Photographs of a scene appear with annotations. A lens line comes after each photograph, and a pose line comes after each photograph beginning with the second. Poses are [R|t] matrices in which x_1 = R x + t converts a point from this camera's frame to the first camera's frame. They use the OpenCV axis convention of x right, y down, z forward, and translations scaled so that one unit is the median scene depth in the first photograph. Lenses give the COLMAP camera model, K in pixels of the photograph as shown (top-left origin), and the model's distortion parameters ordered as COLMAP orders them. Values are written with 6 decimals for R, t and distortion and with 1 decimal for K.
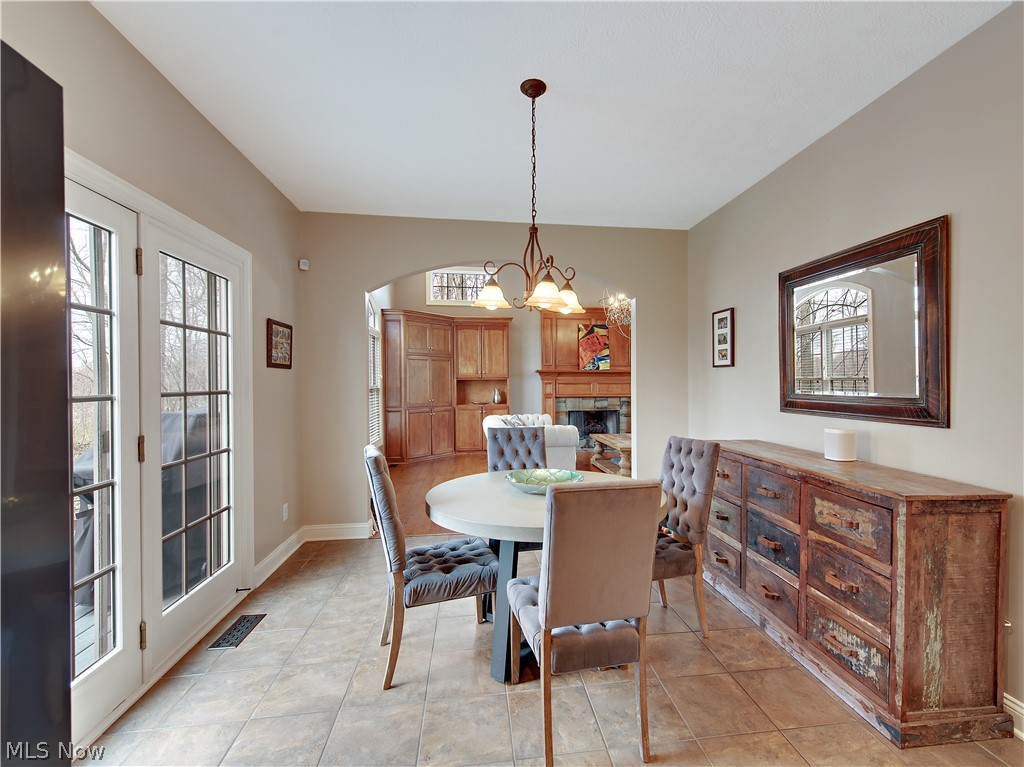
lens RADIAL K [[448.0, 0, 520.5], [0, 448.0, 387.8], [0, 0, 1]] dist [0.001922, 0.000161]
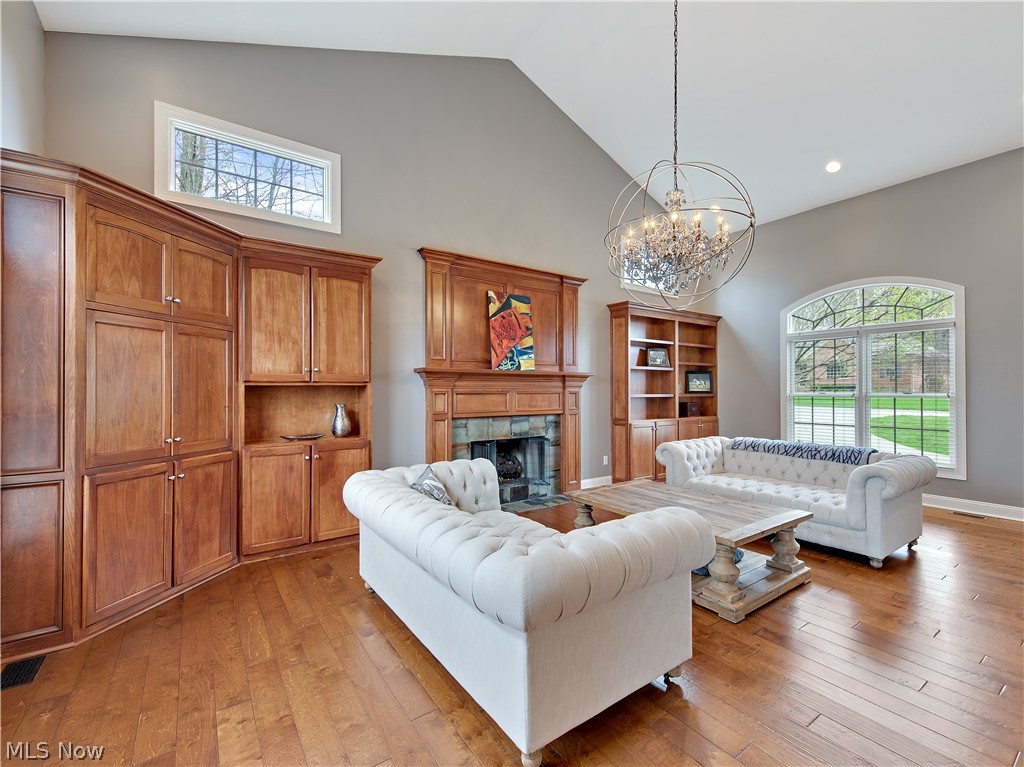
lens RADIAL K [[466.7, 0, 537.2], [0, 466.7, 383.6], [0, 0, 1]] dist [-0.000071, -0.000413]
pose [[0.863405, 0.008313, 0.504442, -0.119865], [0.004781, 0.999685, -0.024657, -0.006973], [-0.504488, 0.023701, 0.863093, 0.456245]]
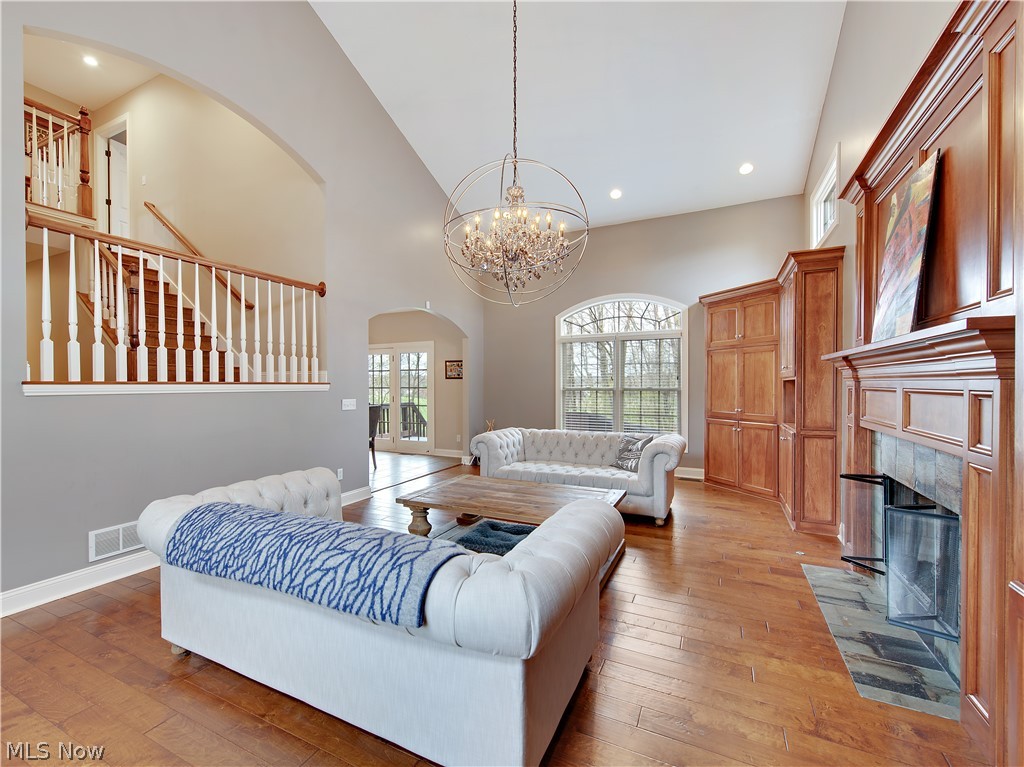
lens RADIAL K [[448.0, 0, 520.5], [0, 448.0, 387.8], [0, 0, 1]] dist [0.001922, 0.000161]
pose [[-0.499737, 0.010466, -0.866114, 0.521302], [-0.007789, 0.999832, 0.016577, -0.014331], [0.866142, 0.015030, -0.499571, 0.941215]]
